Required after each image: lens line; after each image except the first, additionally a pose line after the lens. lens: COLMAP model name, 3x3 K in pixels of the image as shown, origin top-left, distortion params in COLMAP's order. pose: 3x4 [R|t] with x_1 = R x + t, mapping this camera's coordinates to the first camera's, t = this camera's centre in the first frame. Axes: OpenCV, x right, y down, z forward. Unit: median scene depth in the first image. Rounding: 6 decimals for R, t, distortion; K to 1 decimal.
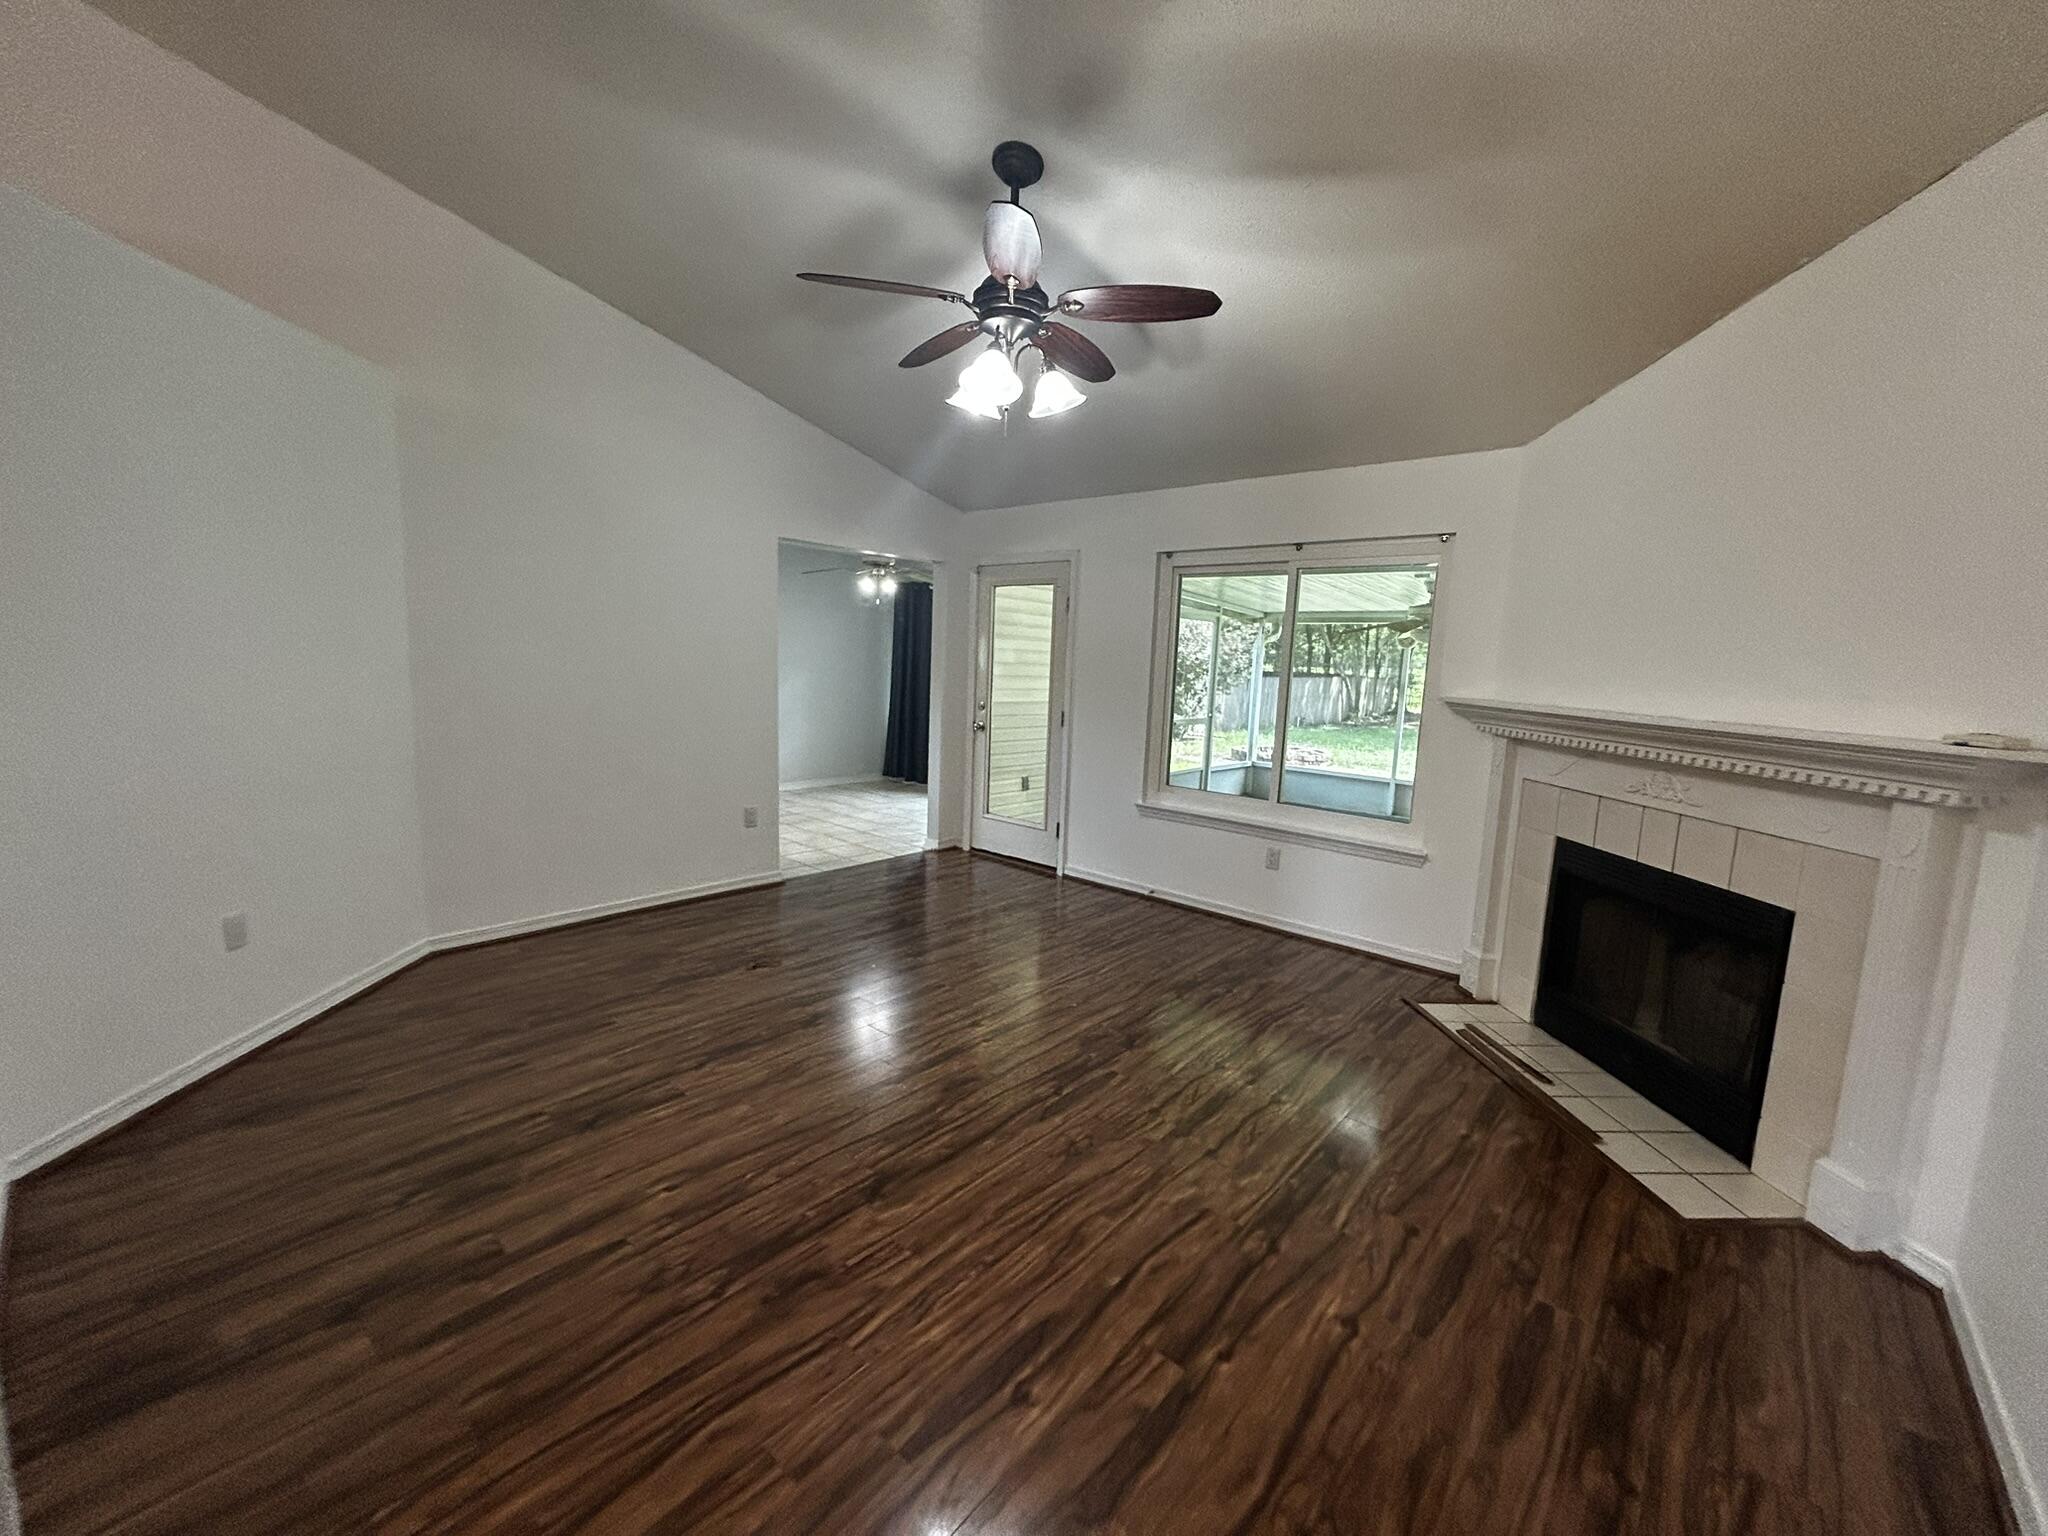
lens RADIAL K [[827.9, 0, 1018.6], [0, 827.9, 763.4], [0, 0, 1]] dist [0.000835, 0.000194]
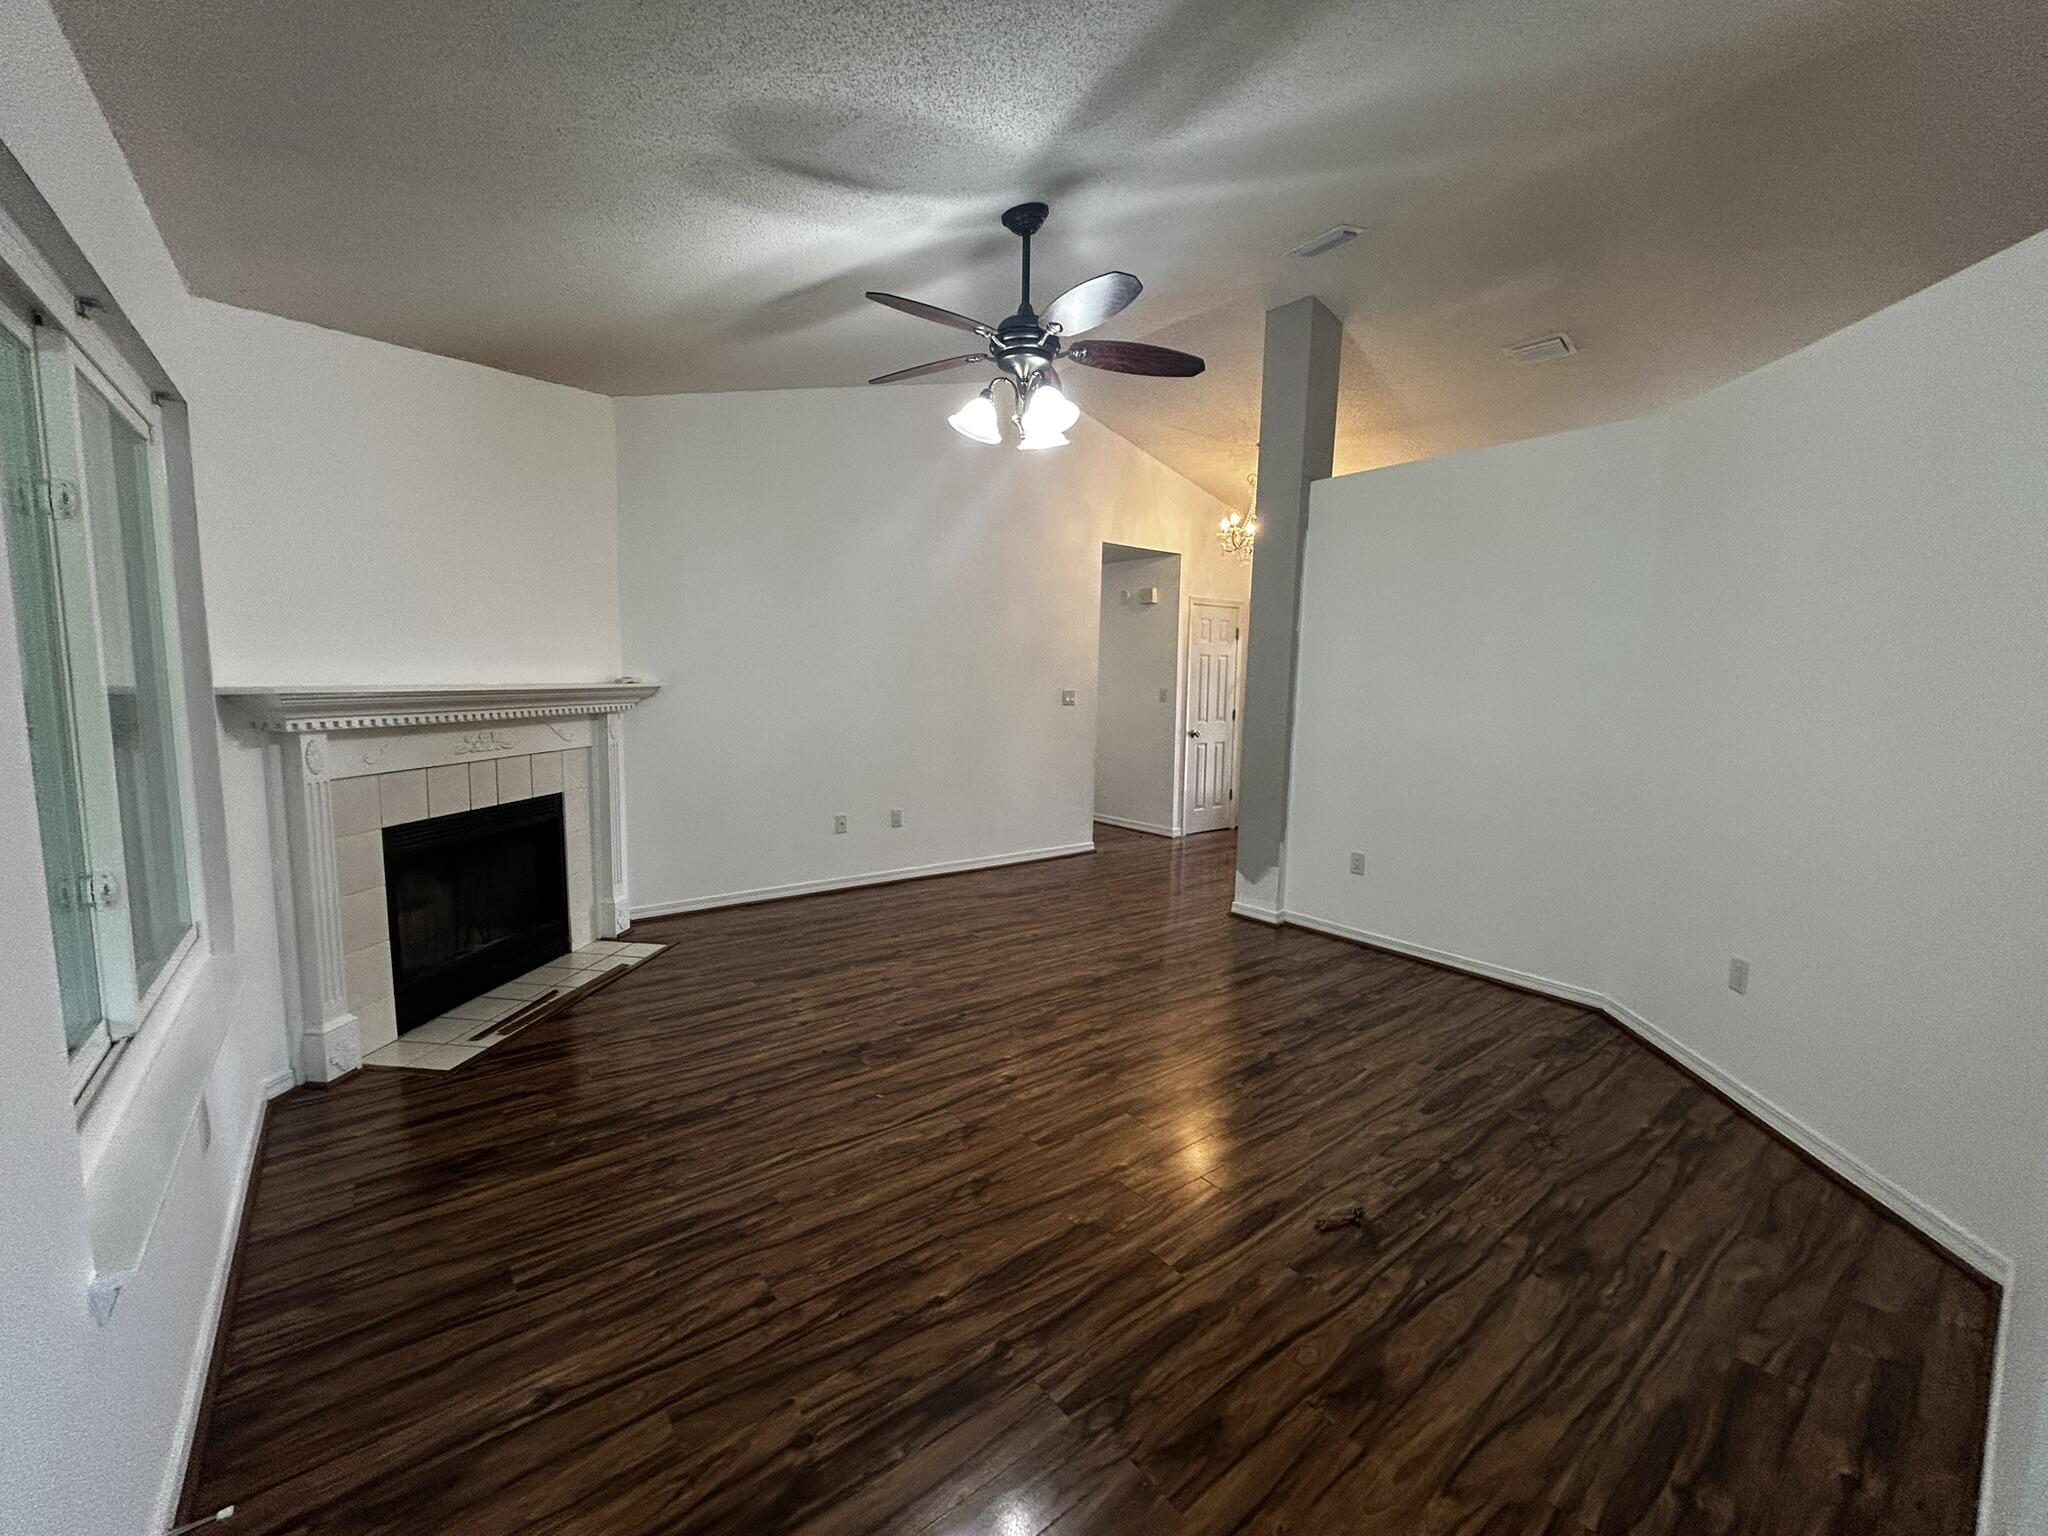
lens RADIAL K [[827.9, 0, 1013.0], [0, 827.9, 763.9], [0, 0, 1]] dist [0.000835, 0.000194]
pose [[-0.980432, -0.078651, 0.180466, -0.221240], [-0.033888, 0.970467, 0.238843, -0.265040], [-0.193922, 0.228054, -0.954141, 2.072889]]
